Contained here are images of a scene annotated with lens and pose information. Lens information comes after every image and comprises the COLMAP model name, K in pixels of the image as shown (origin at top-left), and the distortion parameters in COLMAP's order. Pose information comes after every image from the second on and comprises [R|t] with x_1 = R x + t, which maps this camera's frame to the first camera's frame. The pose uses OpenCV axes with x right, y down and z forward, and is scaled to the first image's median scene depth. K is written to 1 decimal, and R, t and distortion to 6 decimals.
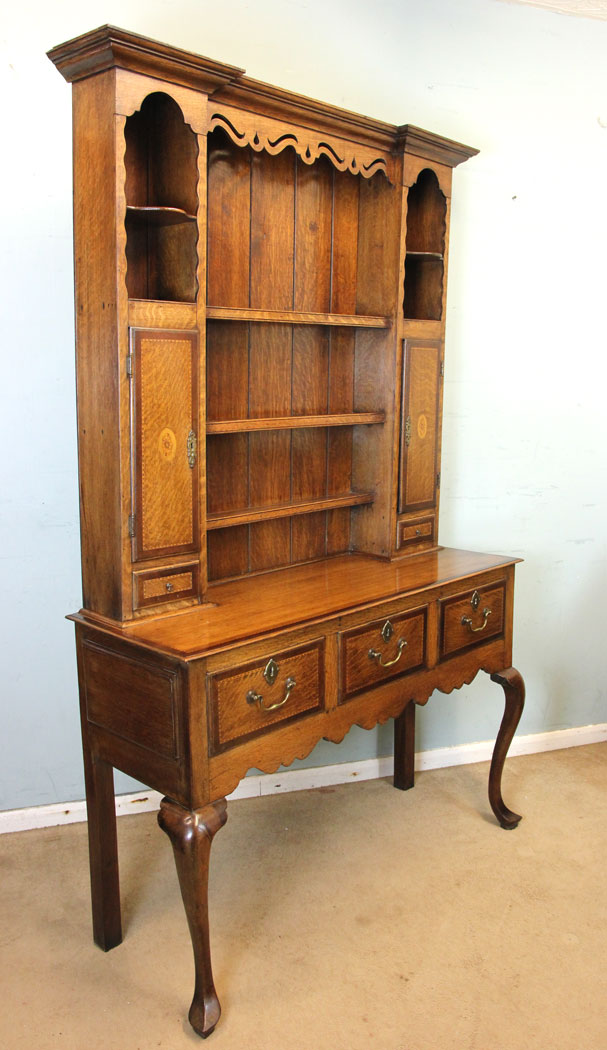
lens RADIAL K [[861.1, 0, 296.2], [0, 861.1, 510.7], [0, 0, 1]] dist [-0.115252, 0.051820]
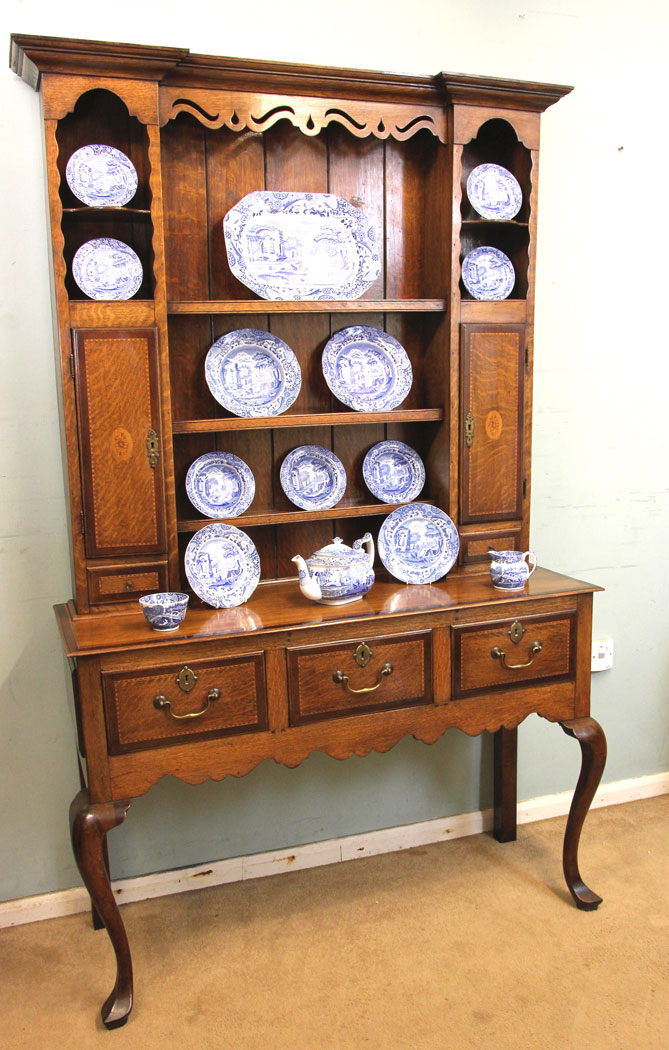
lens RADIAL K [[945.4, 0, 346.7], [0, 945.4, 542.4], [0, 0, 1]] dist [-0.101354, 0.063151]
pose [[0.907090, 0.062099, -0.416330, 0.493800], [-0.045073, 0.997701, 0.050610, -0.025961], [0.418516, -0.027143, 0.907804, 0.096837]]
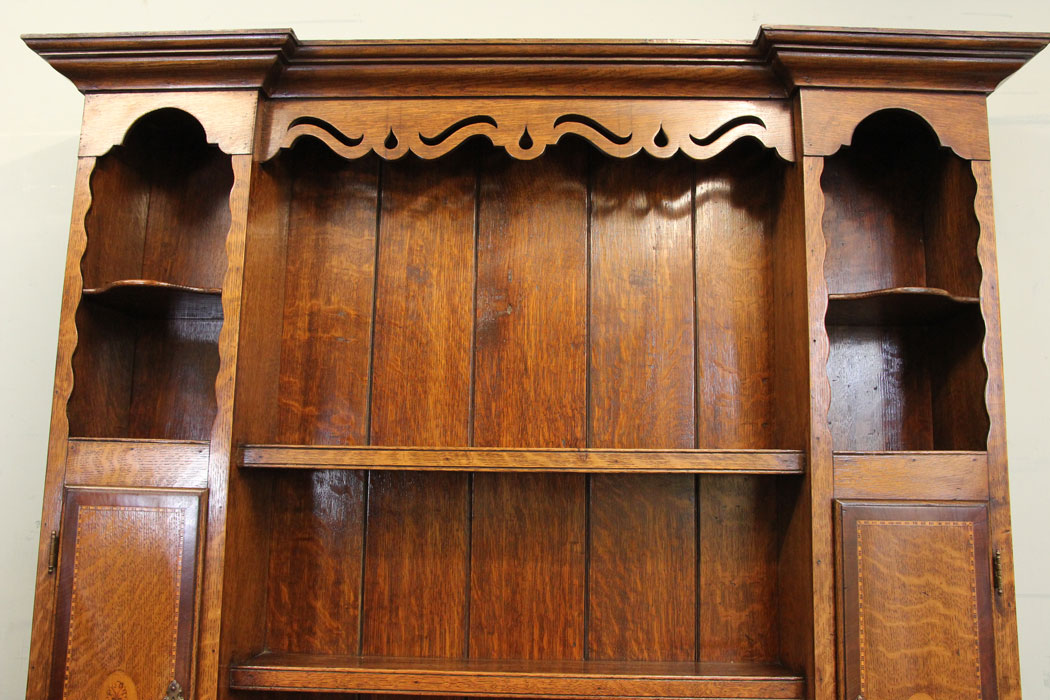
lens RADIAL K [[851.9, 0, 522.4], [0, 851.9, 351.8], [0, 0, 1]] dist [-0.120471, 0.099964]
pose [[0.678166, -0.116391, -0.725633, 0.372505], [-0.132105, 0.951989, -0.276162, -0.157779], [0.722938, 0.283144, 0.630231, 0.709851]]
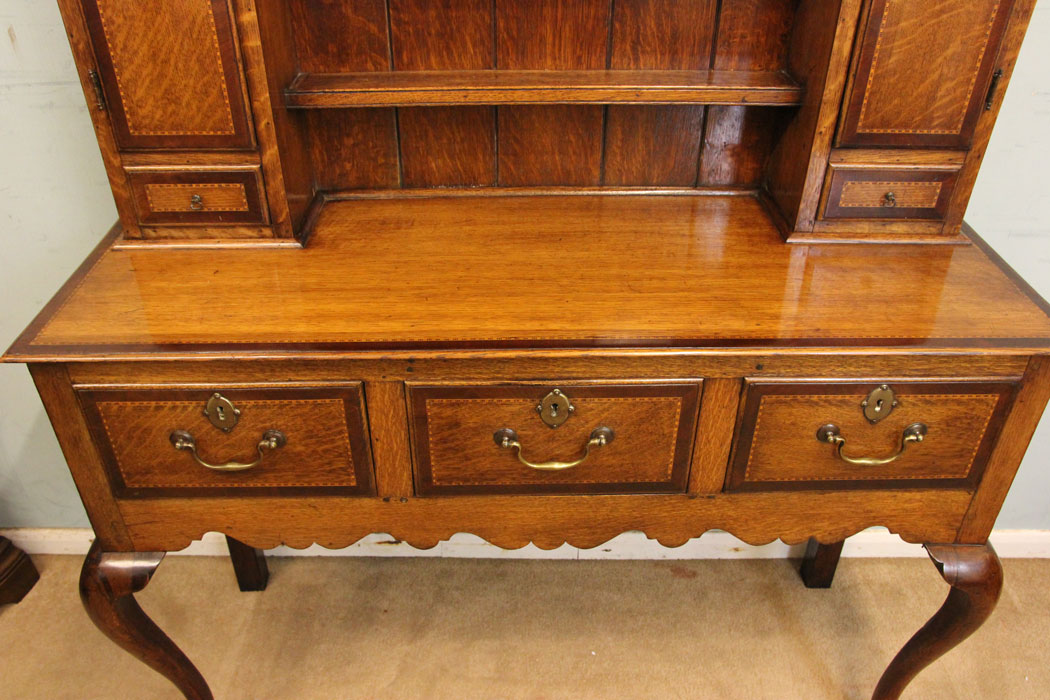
lens RADIAL K [[851.9, 0, 518.8], [0, 851.9, 353.0], [0, 0, 1]] dist [-0.120471, 0.099964]
pose [[0.716176, 0.401995, -0.570520, 0.346770], [-0.113317, 0.873587, 0.473292, -0.106627], [0.688659, -0.274311, 0.671194, 0.675946]]
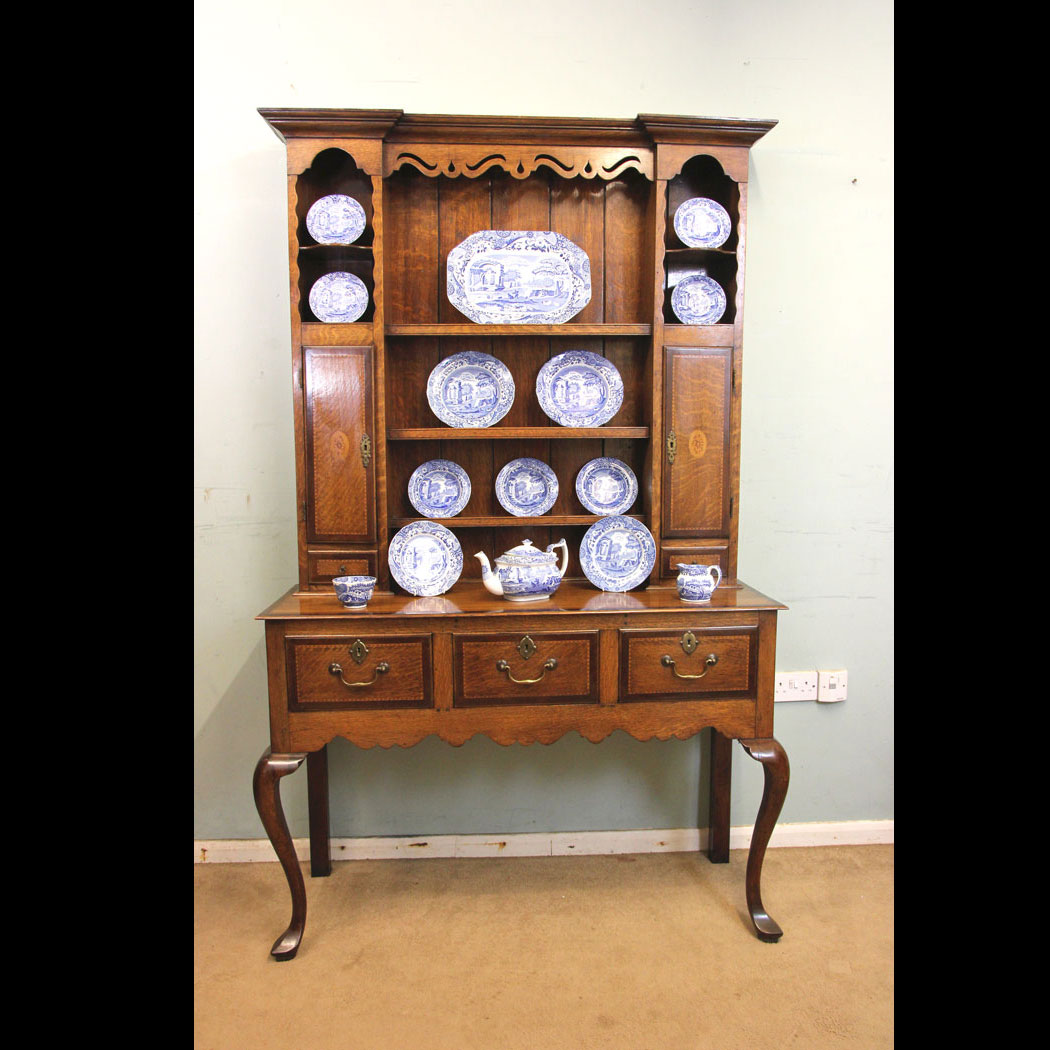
lens RADIAL K [[854.7, 0, 538.3], [0, 854.7, 517.4], [0, 0, 1]] dist [-0.109284, 0.078500]
pose [[0.749140, 0.068016, -0.658911, 0.728898], [-0.101042, 0.994807, -0.012190, 0.006762], [0.654660, 0.075710, 0.752122, 0.281592]]
